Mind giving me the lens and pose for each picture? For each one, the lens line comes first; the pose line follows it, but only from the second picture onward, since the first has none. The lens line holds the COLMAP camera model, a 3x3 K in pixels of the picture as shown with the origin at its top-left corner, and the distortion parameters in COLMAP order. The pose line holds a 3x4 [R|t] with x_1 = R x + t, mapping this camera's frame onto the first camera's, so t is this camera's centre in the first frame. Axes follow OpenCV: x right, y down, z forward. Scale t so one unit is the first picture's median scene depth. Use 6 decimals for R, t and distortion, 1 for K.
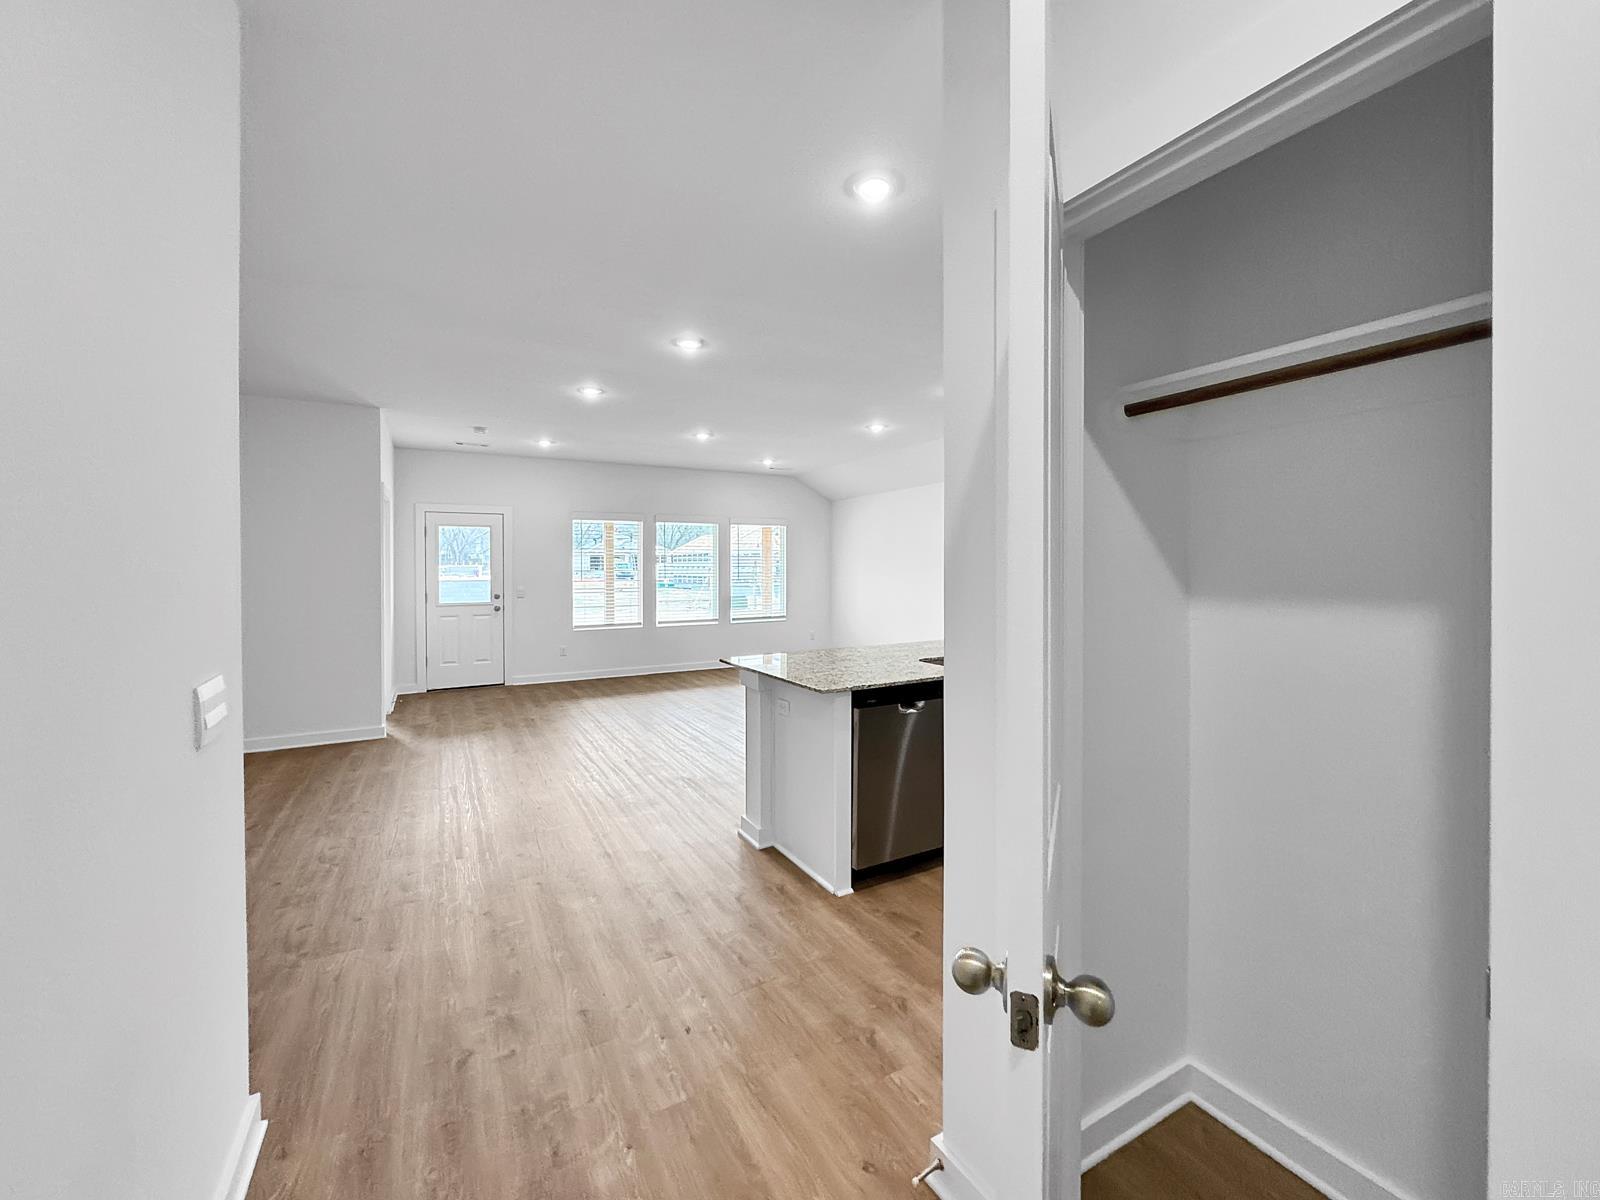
lens RADIAL K [[654.5, 0, 798.2], [0, 654.5, 574.5], [0, 0, 1]] dist [-0.000514, -0.000029]
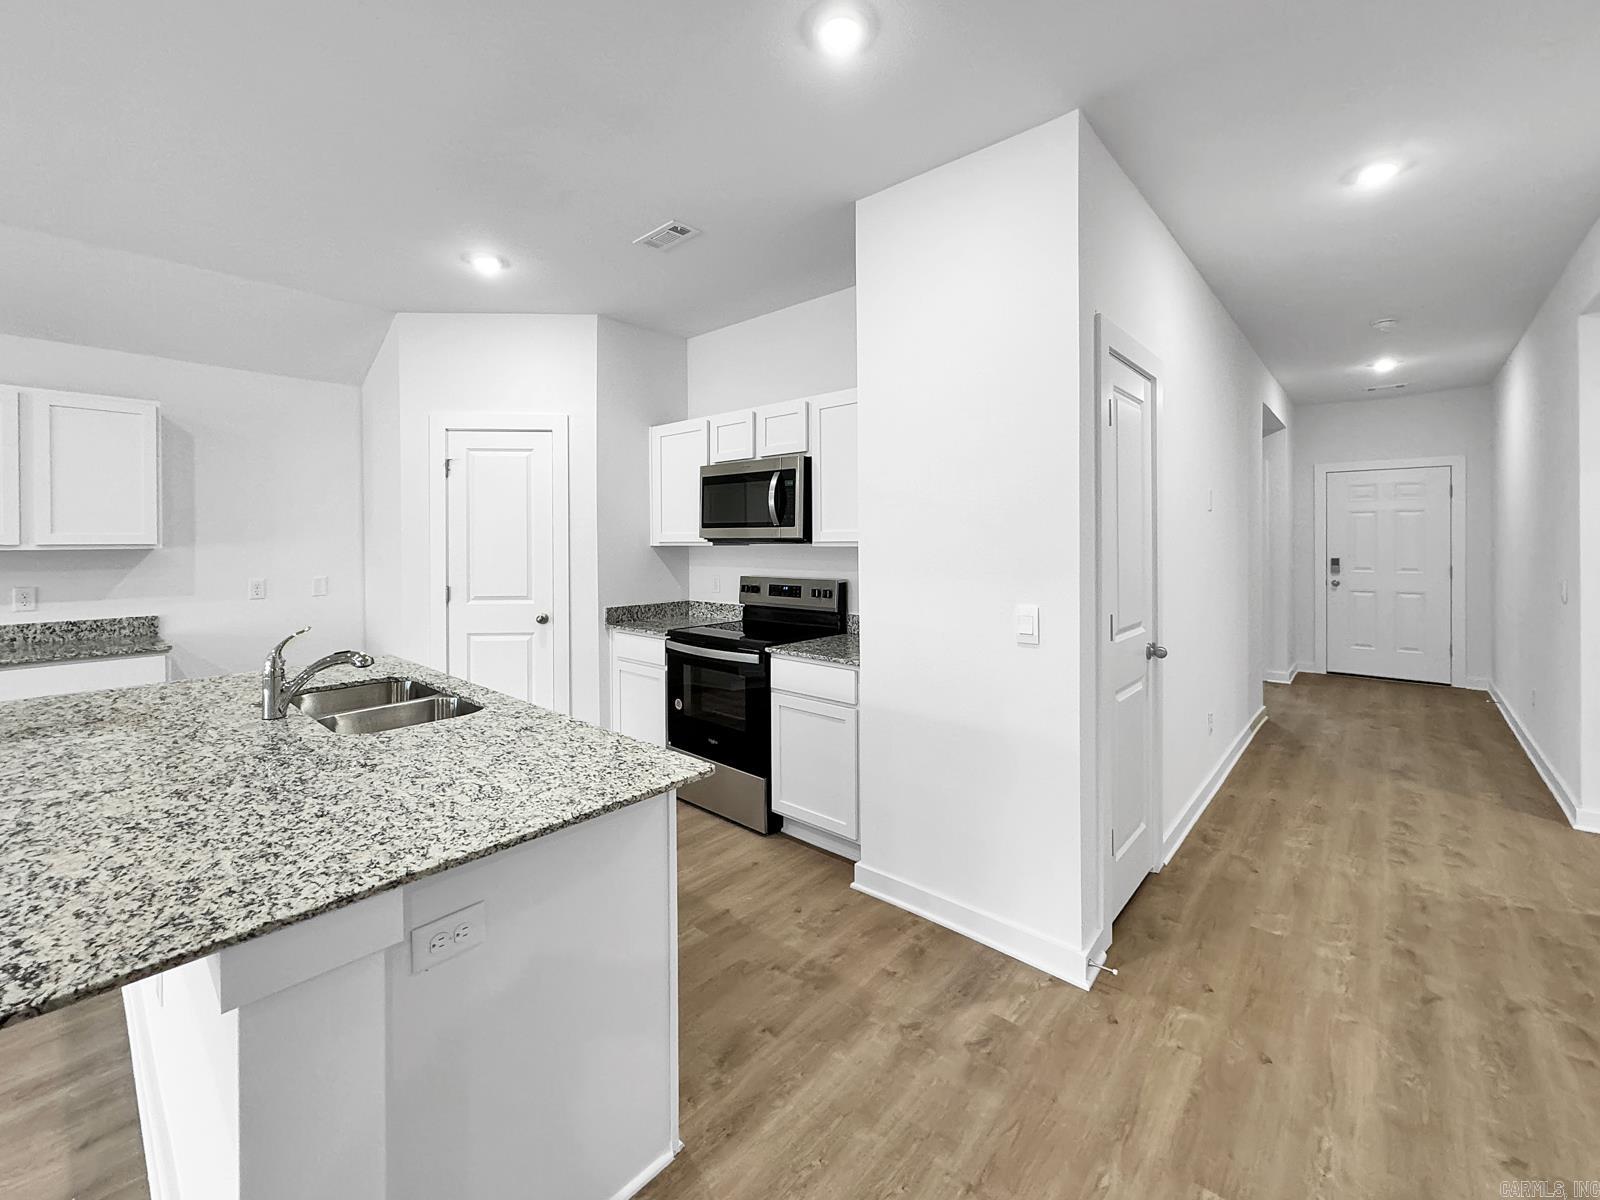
lens RADIAL K [[661.8, 0, 795.2], [0, 661.8, 544.1], [0, 0, 1]] dist [-0.000582, 0.000003]
pose [[-0.329674, 0.000552, 0.944095, -0.181227], [0.016089, 0.999858, 0.005034, -0.003141], [-0.943958, 0.016849, -0.329636, 0.404364]]
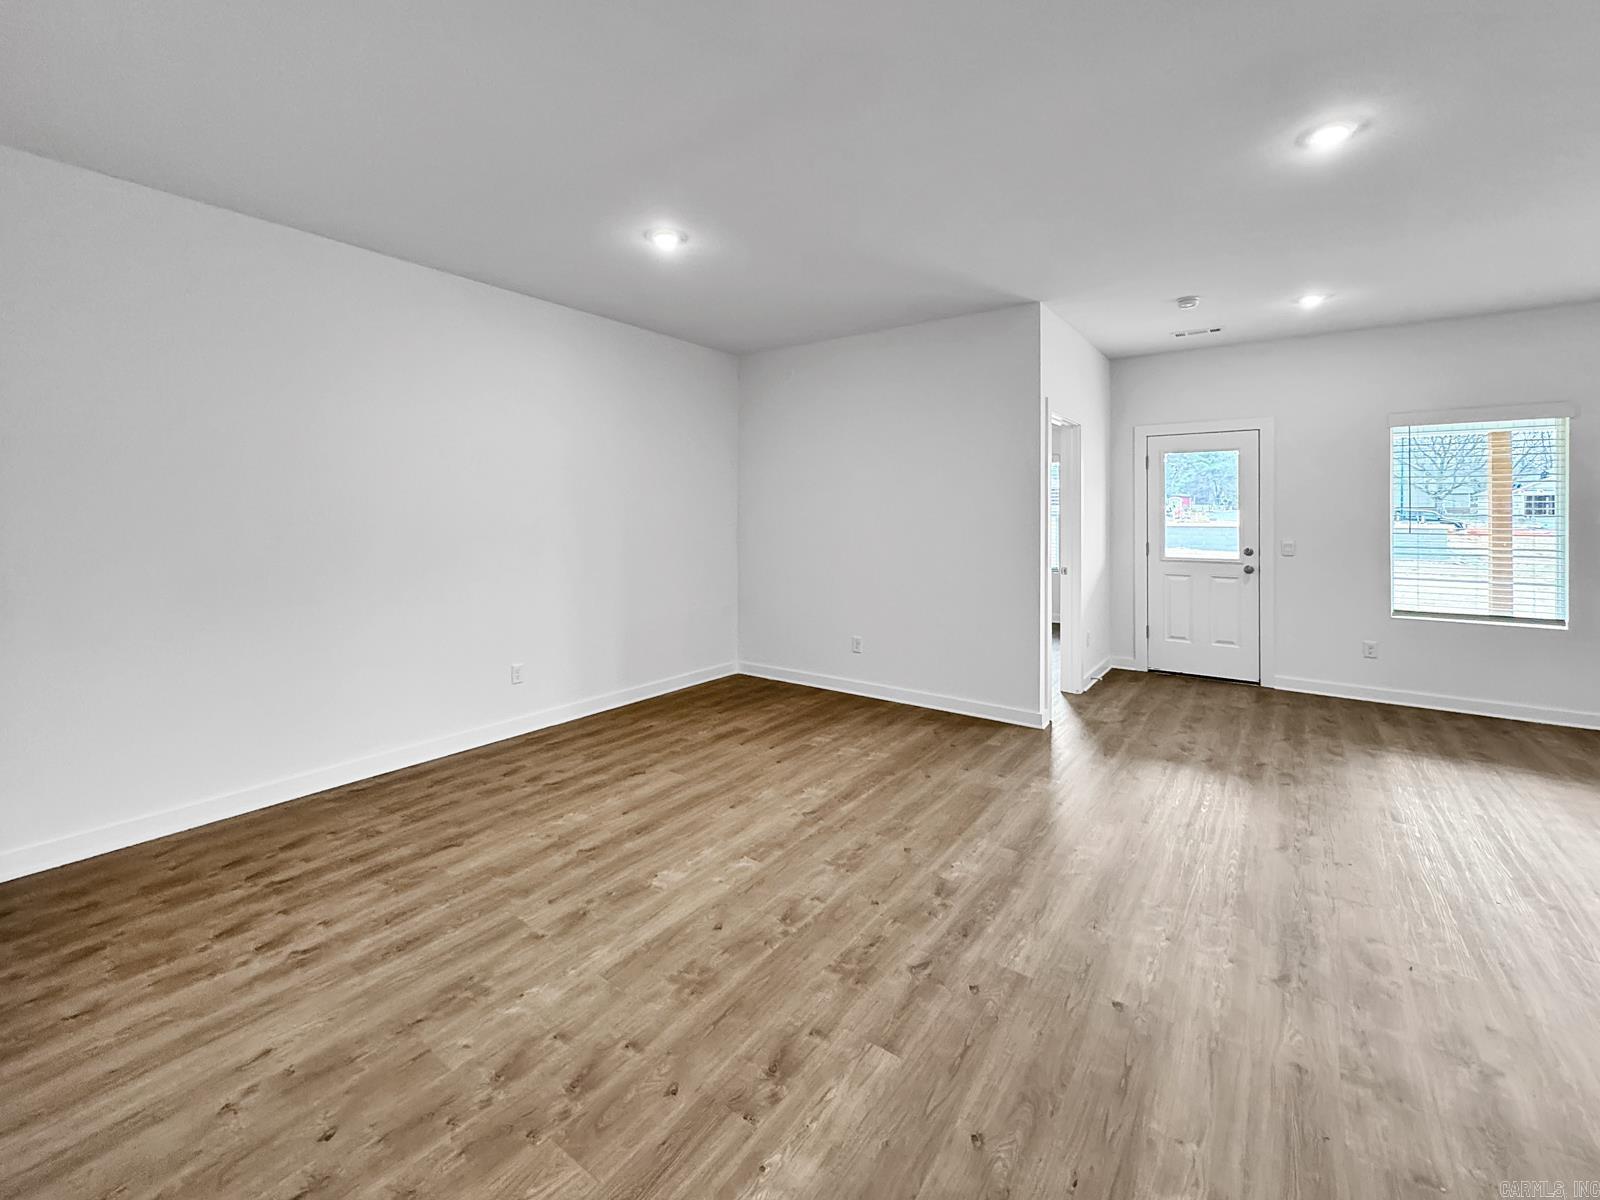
lens RADIAL K [[676.5, 0, 796.8], [0, 676.5, 508.6], [0, 0, 1]] dist [-0.002340, -0.000320]
pose [[0.420890, -0.000139, -0.907112, -0.023119], [-0.013573, 0.999887, -0.006451, -0.000539], [0.907010, 0.015027, 0.420841, 0.292306]]
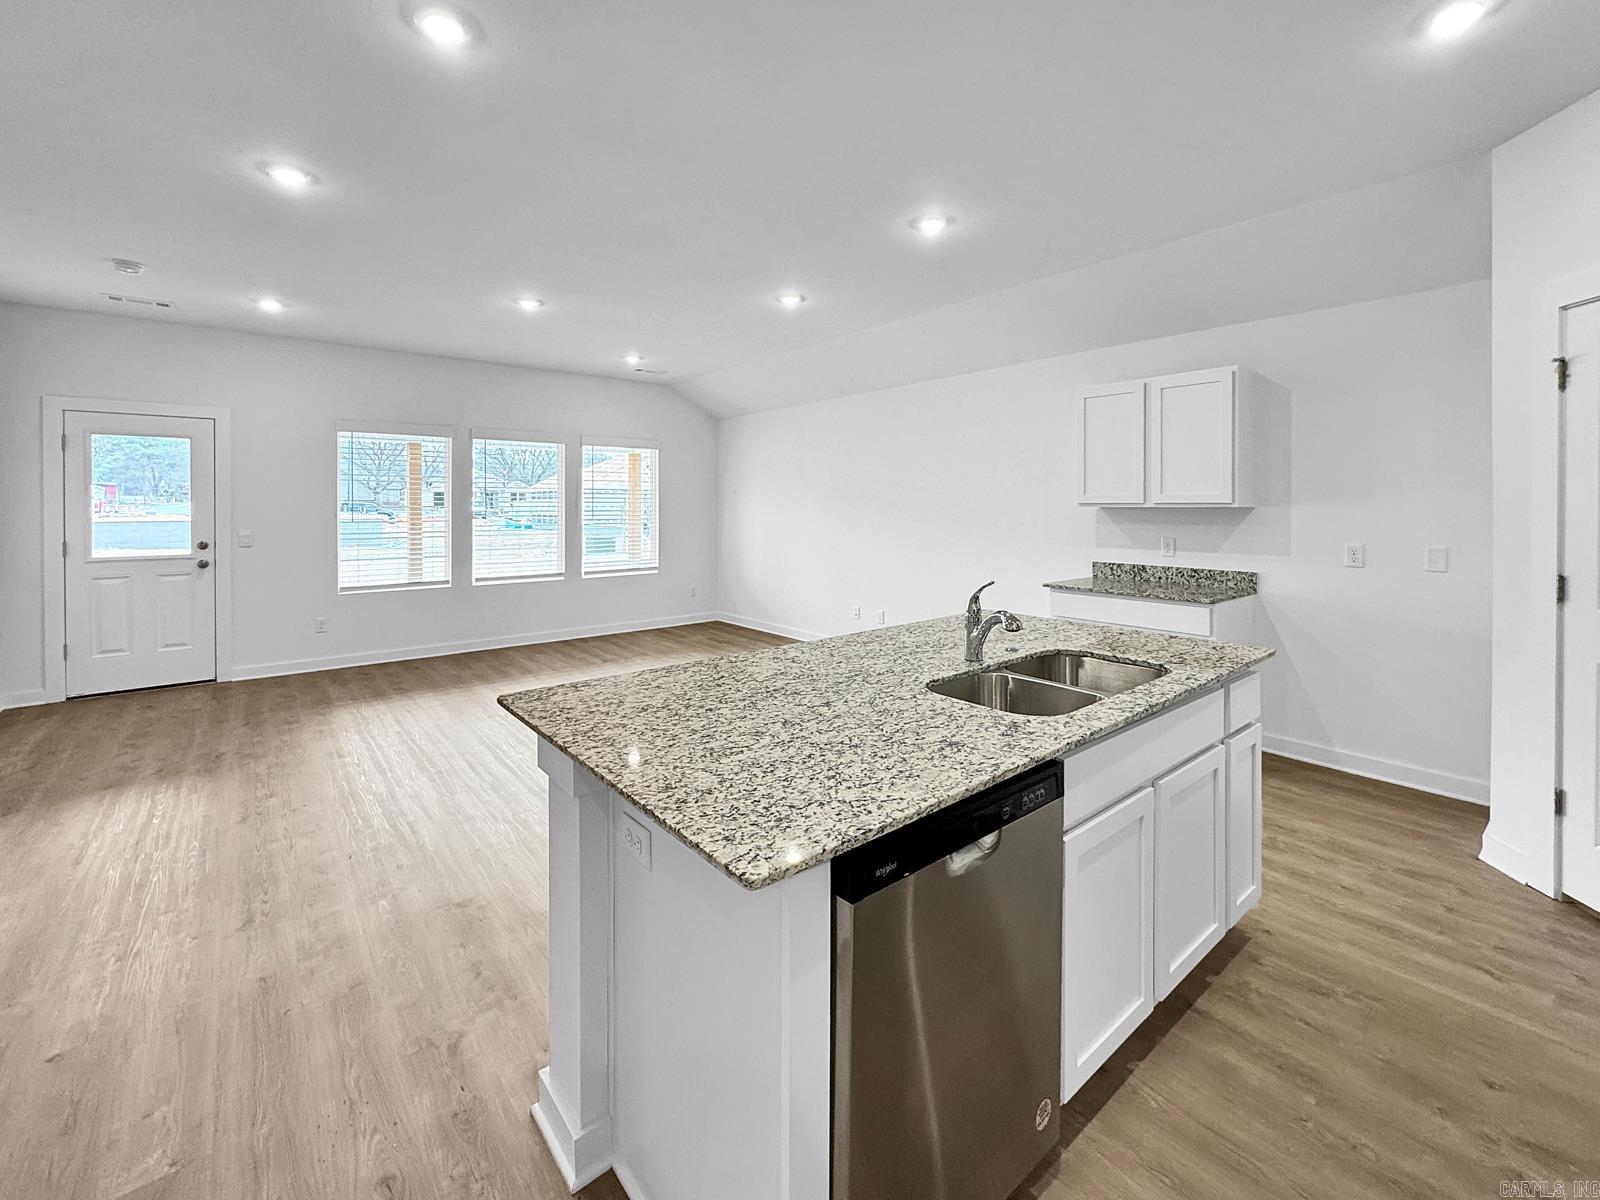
lens RADIAL K [[676.5, 0, 796.8], [0, 676.5, 508.6], [0, 0, 1]] dist [-0.002340, -0.000320]
pose [[0.983920, 0.003048, 0.178584, -0.000192], [-0.001782, 0.999972, -0.007246, 0.000374], [-0.178601, 0.006811, 0.983898, 0.245726]]
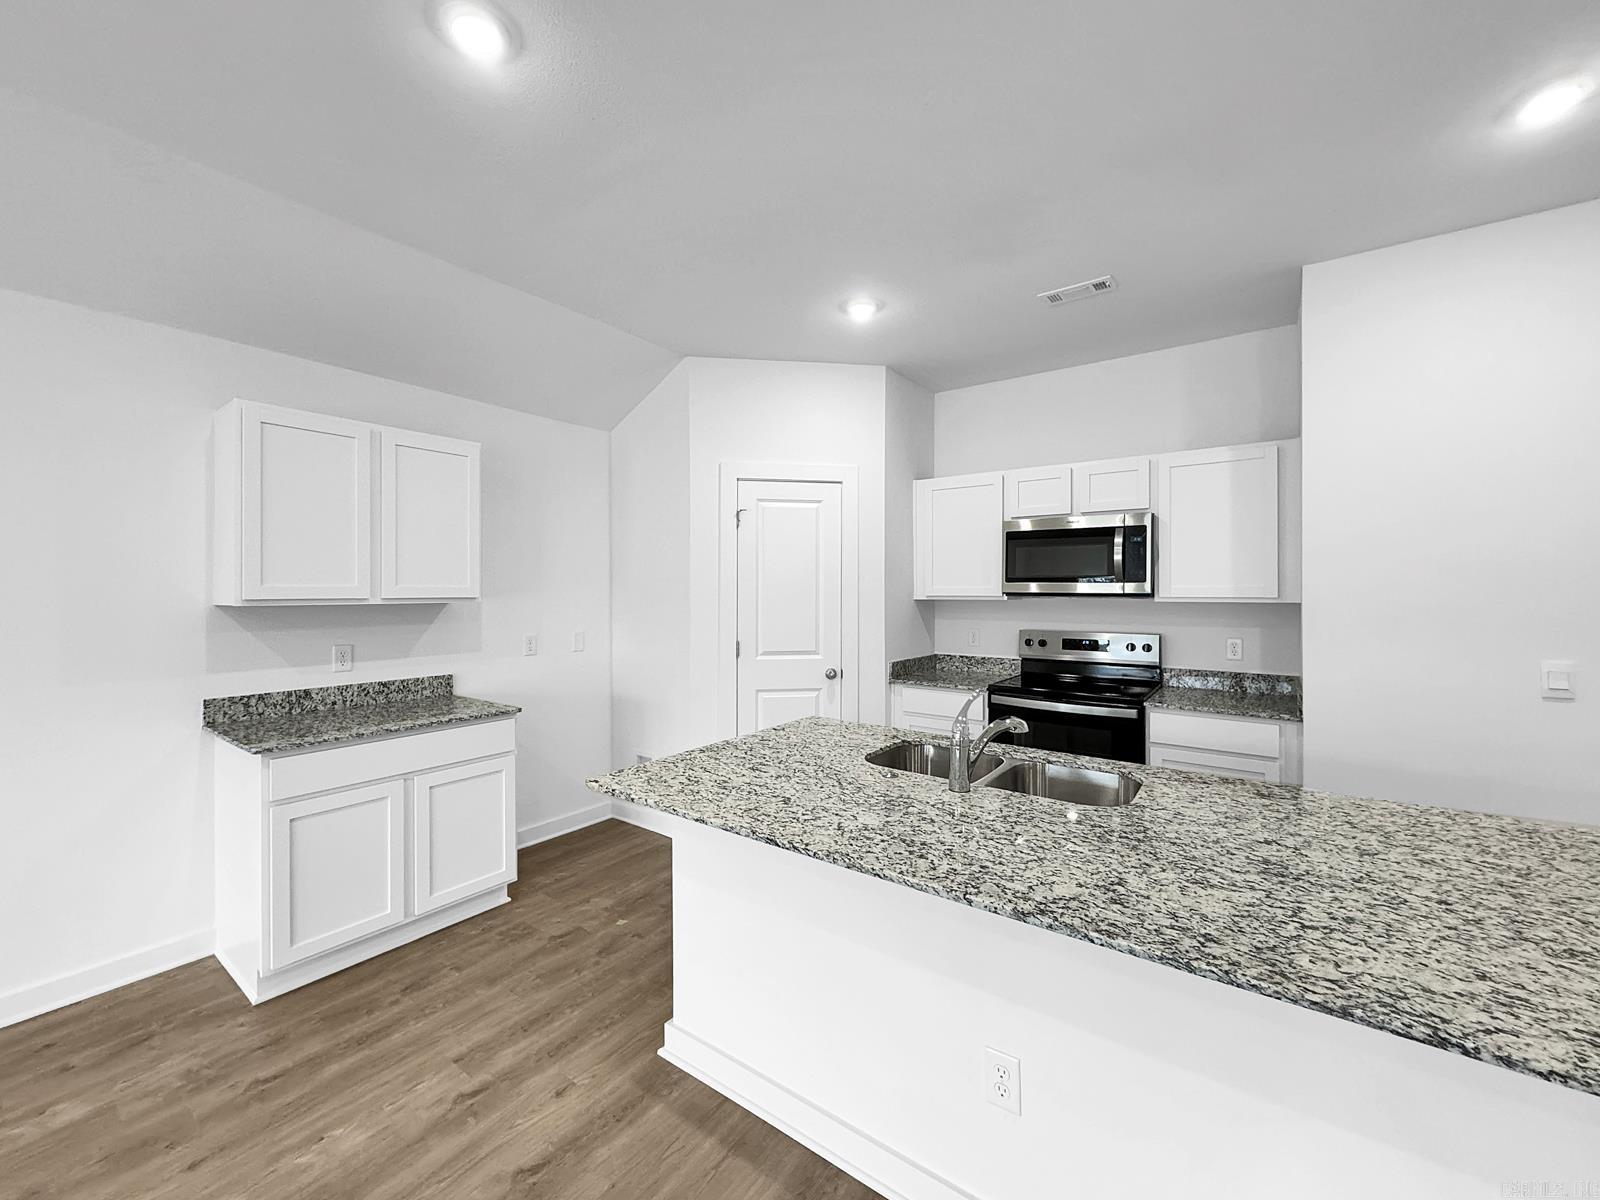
lens RADIAL K [[639.9, 0, 798.1], [0, 639.9, 593.3], [0, 0, 1]] dist [-0.001606, -0.000124]
pose [[-0.416045, 0.000529, 0.909344, -0.059621], [0.011837, 0.999918, 0.004834, -0.009997], [-0.909267, 0.012775, -0.416018, 0.654850]]
